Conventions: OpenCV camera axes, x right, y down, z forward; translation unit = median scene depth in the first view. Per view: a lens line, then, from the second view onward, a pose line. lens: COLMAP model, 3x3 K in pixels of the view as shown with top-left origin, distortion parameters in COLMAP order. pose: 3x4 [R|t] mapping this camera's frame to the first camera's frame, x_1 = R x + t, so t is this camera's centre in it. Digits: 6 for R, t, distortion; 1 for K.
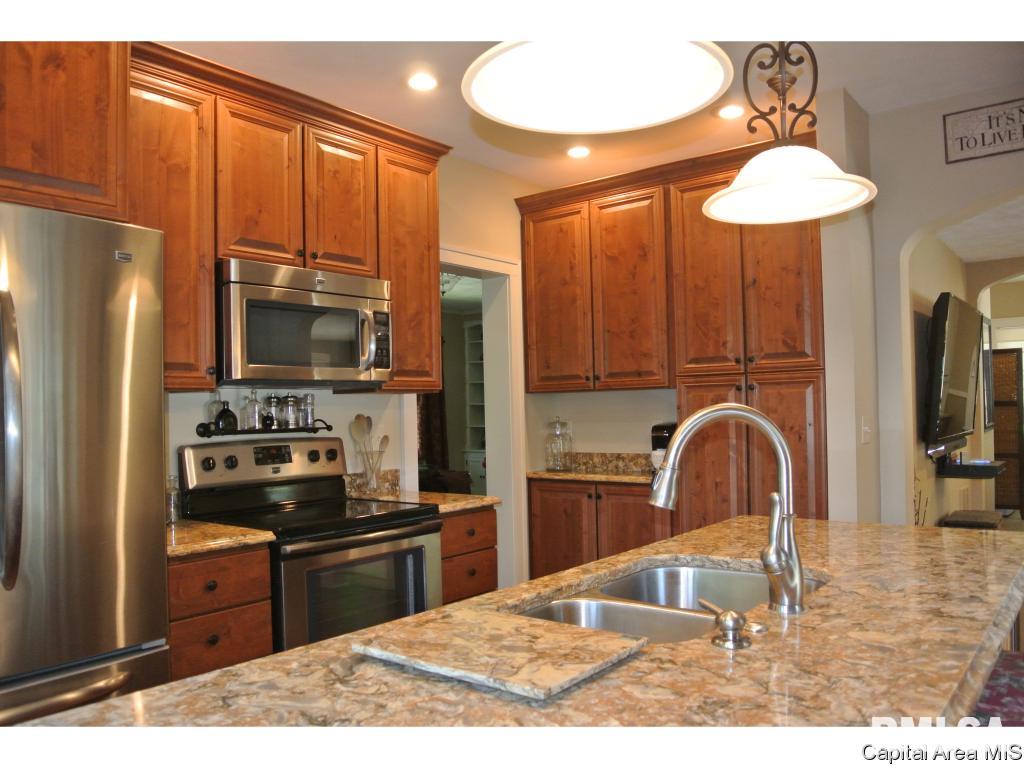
lens RADIAL K [[796.9, 0, 508.6], [0, 796.9, 407.3], [0, 0, 1]] dist [-0.086351, 0.038489]
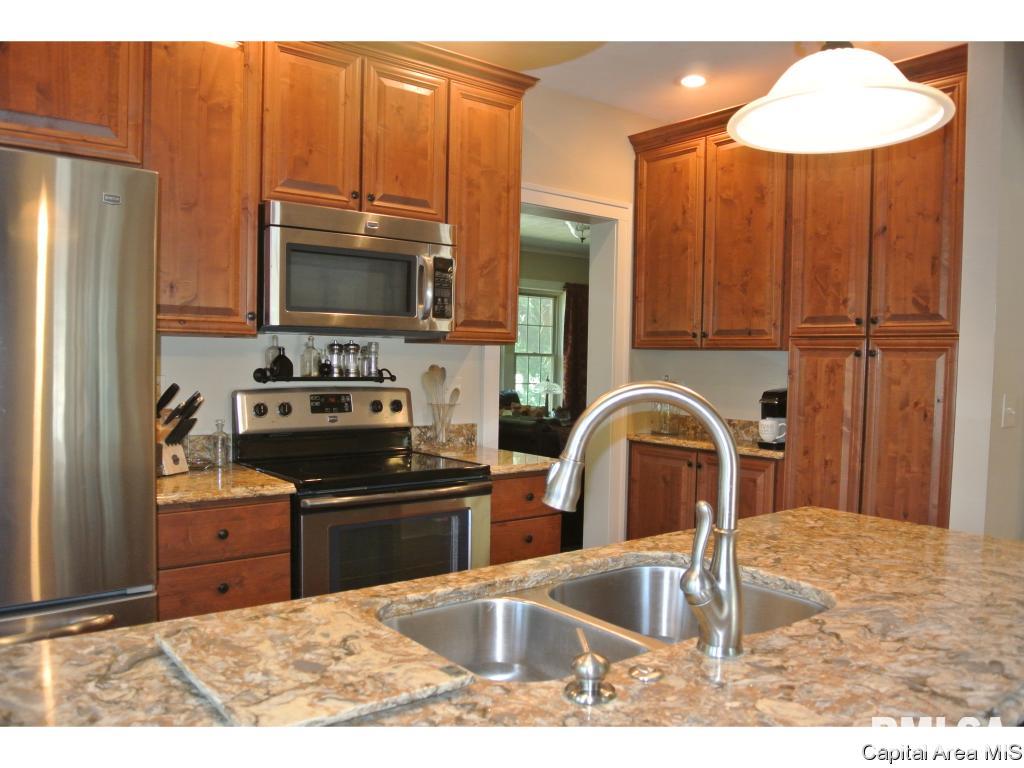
lens RADIAL K [[796.9, 0, 508.6], [0, 796.9, 407.3], [0, 0, 1]] dist [-0.086351, 0.038489]
pose [[0.972052, 0.054763, -0.228288, 0.145226], [-0.039793, 0.996776, 0.069675, -0.012649], [0.231368, -0.058643, 0.971097, 0.096390]]
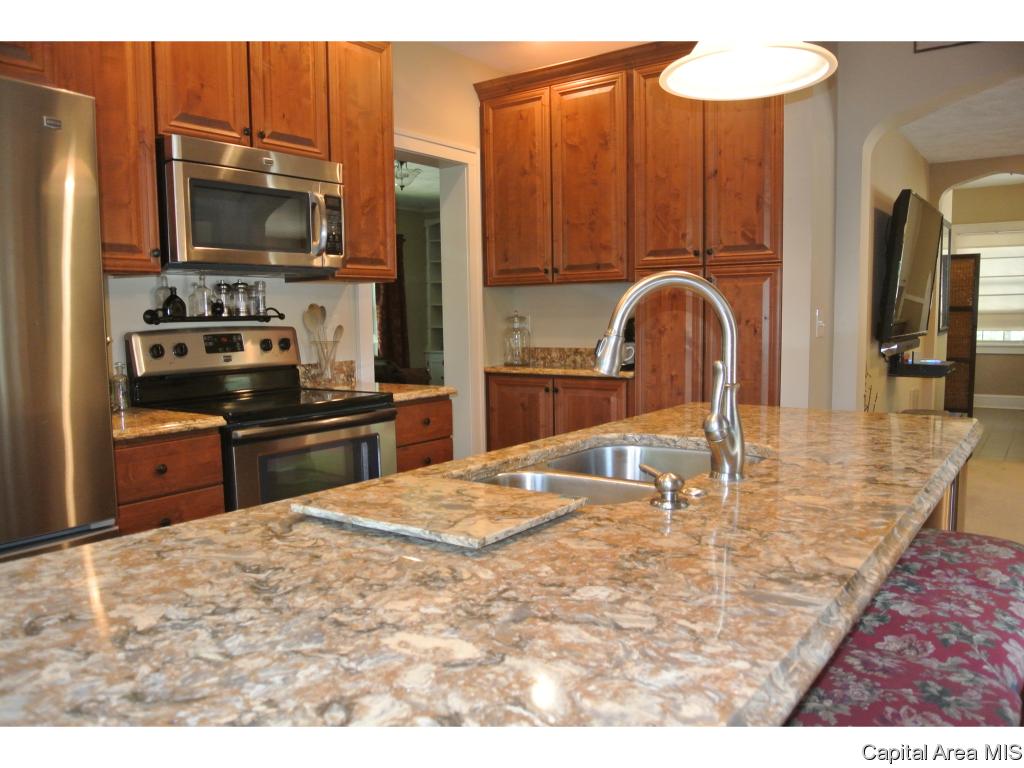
lens RADIAL K [[796.9, 0, 508.6], [0, 796.9, 407.3], [0, 0, 1]] dist [-0.086351, 0.038489]
pose [[0.998980, 0.002146, 0.045111, 0.011756], [-0.007431, 0.993066, 0.117324, 0.022571], [-0.044547, -0.117540, 0.992069, 0.003747]]
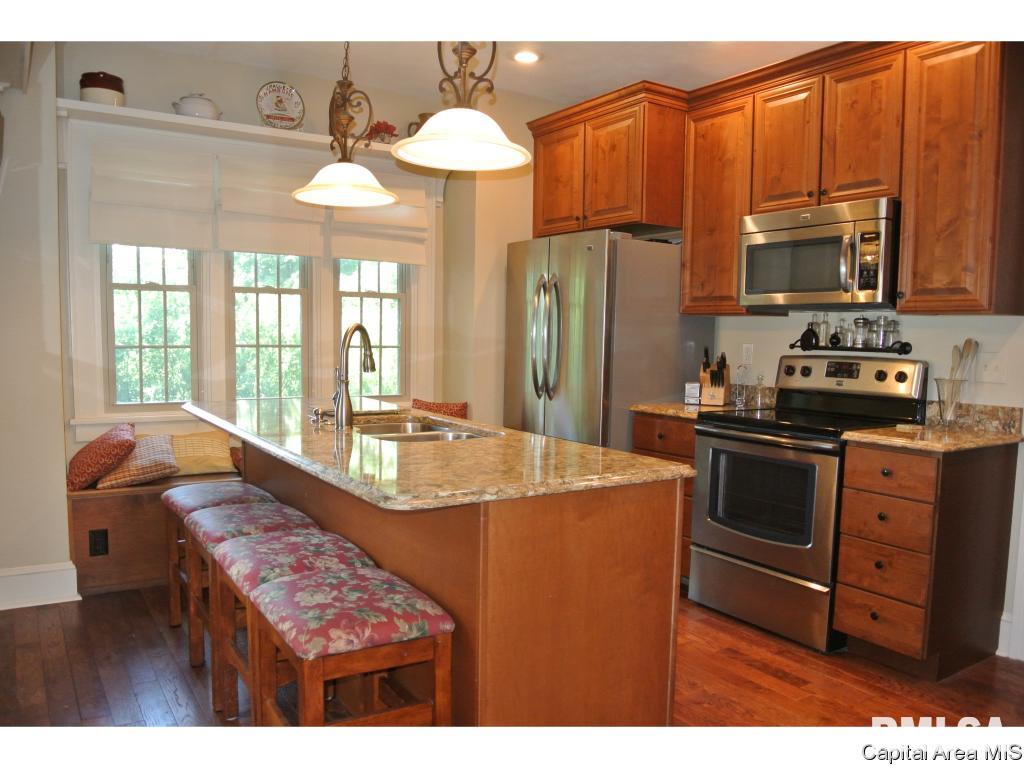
lens RADIAL K [[796.9, 0, 508.6], [0, 796.9, 407.3], [0, 0, 1]] dist [-0.086351, 0.038489]
pose [[-0.327036, 0.103632, -0.939312, 0.957251], [-0.006574, 0.993695, 0.111921, -0.010198], [0.944989, 0.042778, -0.324293, 0.937597]]
